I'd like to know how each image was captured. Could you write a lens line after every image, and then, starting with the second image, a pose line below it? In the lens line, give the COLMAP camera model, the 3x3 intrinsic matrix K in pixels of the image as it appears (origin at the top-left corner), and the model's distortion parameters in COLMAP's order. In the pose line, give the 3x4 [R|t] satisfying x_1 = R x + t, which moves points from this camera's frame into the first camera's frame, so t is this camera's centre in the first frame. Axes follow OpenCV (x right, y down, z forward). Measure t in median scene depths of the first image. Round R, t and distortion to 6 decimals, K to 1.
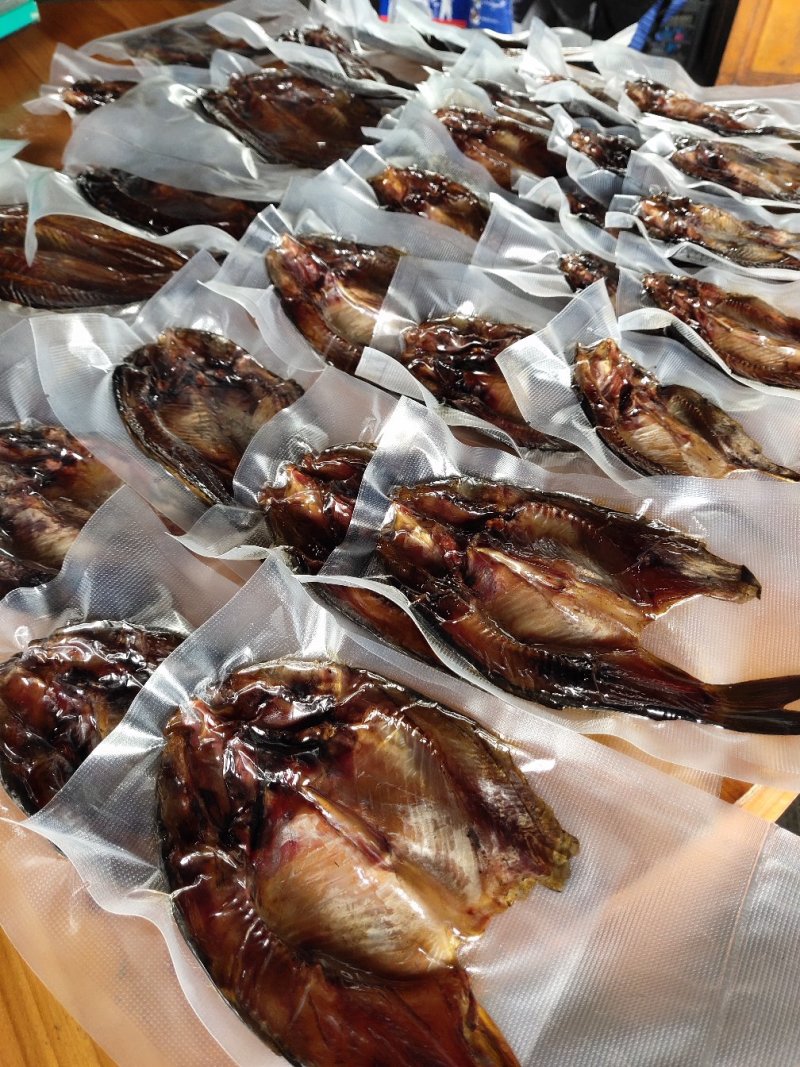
lens RADIAL K [[845.4, 0, 400.0], [0, 845.4, 533.5], [0, 0, 1]] dist [-0.040180, 0.109686]
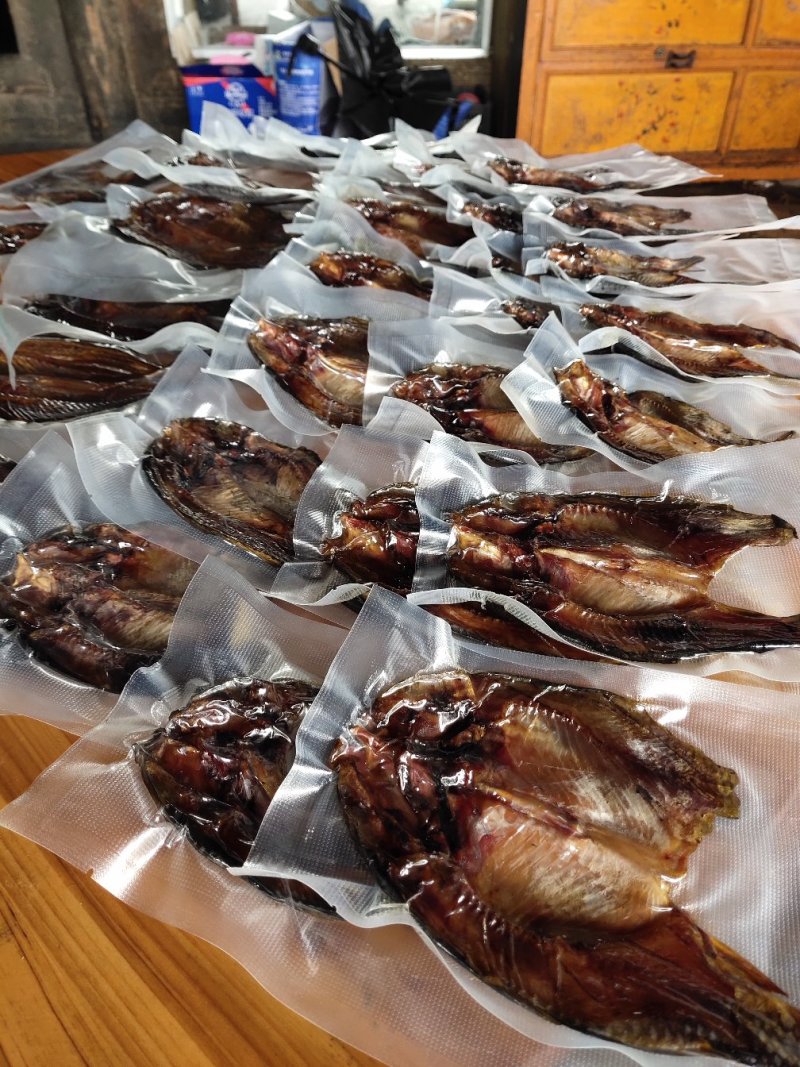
lens RADIAL K [[845.4, 0, 400.0], [0, 845.4, 533.5], [0, 0, 1]] dist [-0.040180, 0.109686]
pose [[0.968578, -0.197485, 0.151183, -0.209998], [0.213831, 0.971667, -0.100693, 0.058619], [-0.127014, 0.129857, 0.983364, -0.032780]]
